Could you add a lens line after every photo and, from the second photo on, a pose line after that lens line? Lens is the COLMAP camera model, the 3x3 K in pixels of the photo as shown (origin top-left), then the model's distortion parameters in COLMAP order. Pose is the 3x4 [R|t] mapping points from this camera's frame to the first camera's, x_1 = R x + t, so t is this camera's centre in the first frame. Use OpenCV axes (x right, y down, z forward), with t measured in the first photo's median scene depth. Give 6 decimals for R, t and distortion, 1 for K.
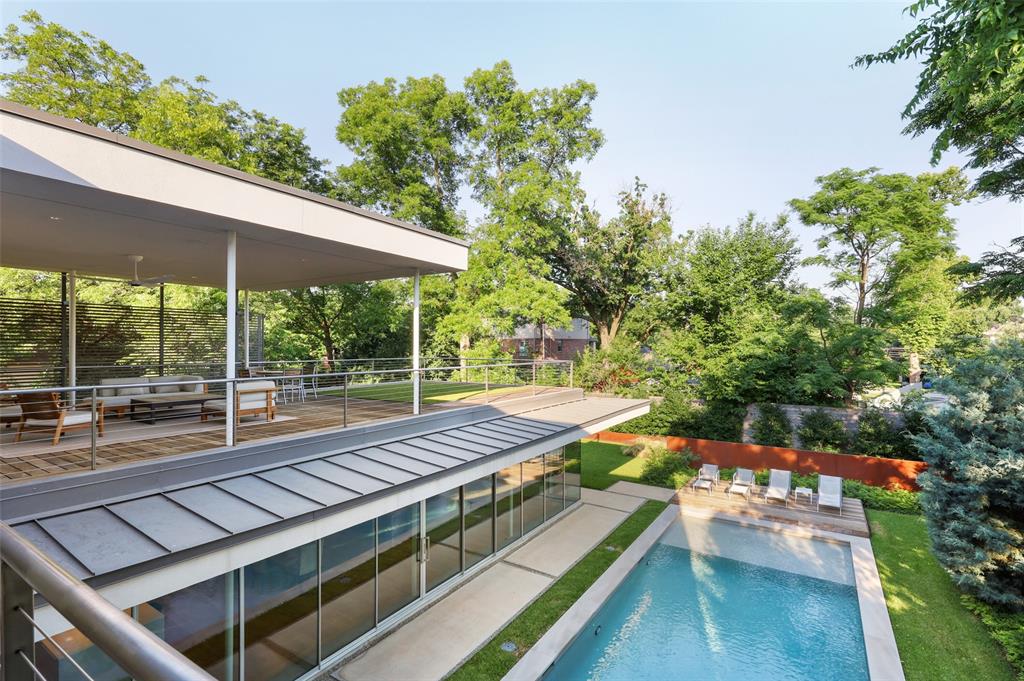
lens RADIAL K [[475.0, 0, 514.4], [0, 475.0, 345.1], [0, 0, 1]] dist [-0.003304, -0.000013]
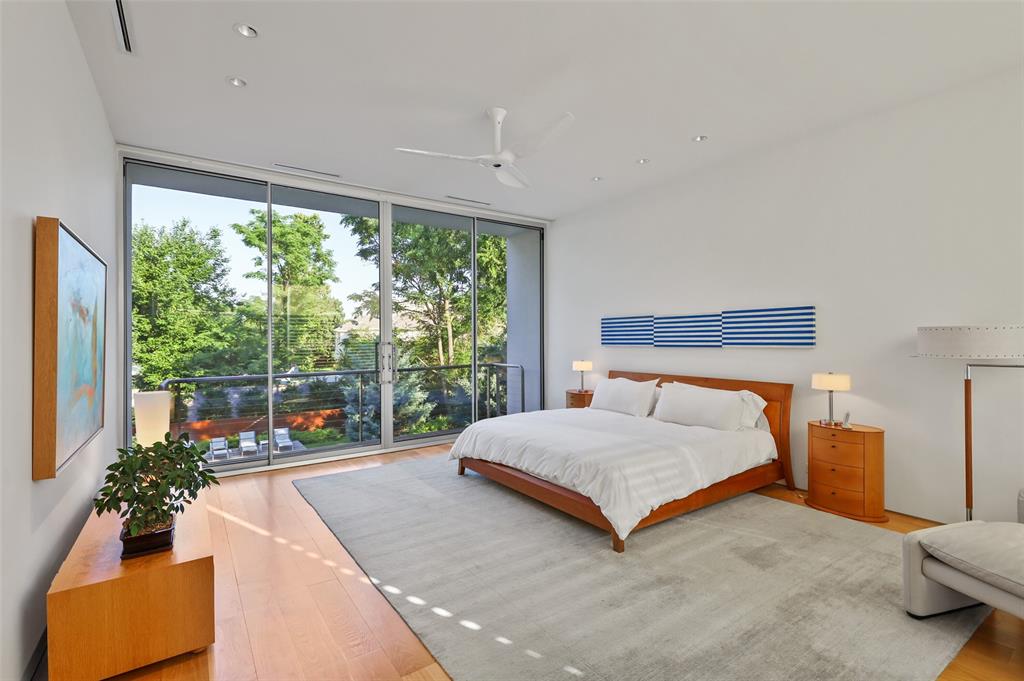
lens RADIAL K [[468.5, 0, 516.4], [0, 468.5, 340.6], [0, 0, 1]] dist [-0.004040, -0.000915]
pose [[0.377620, -0.004934, 0.925948, -0.304174], [0.001989, 0.999988, 0.004517, 0.000662], [-0.925959, 0.000136, 0.377625, -0.168062]]
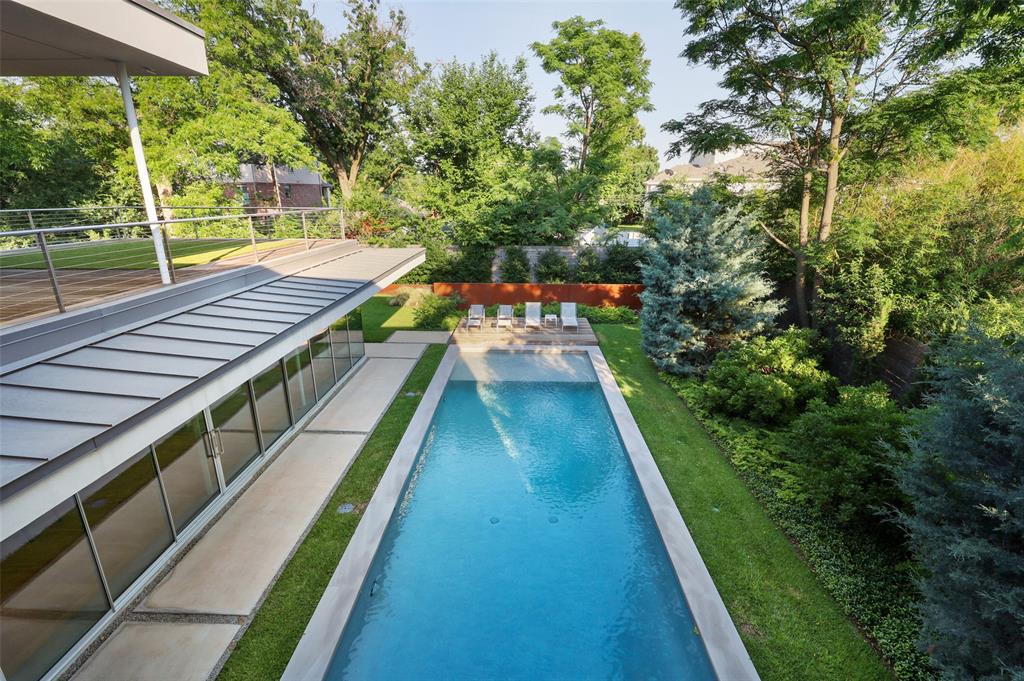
lens RADIAL K [[468.5, 0, 516.4], [0, 468.5, 340.6], [0, 0, 1]] dist [-0.004040, -0.000915]
pose [[0.851592, -0.154289, 0.500985, -0.055880], [-0.004237, 0.953647, 0.300899, 0.003533], [-0.524188, -0.258366, 0.811464, 0.044620]]
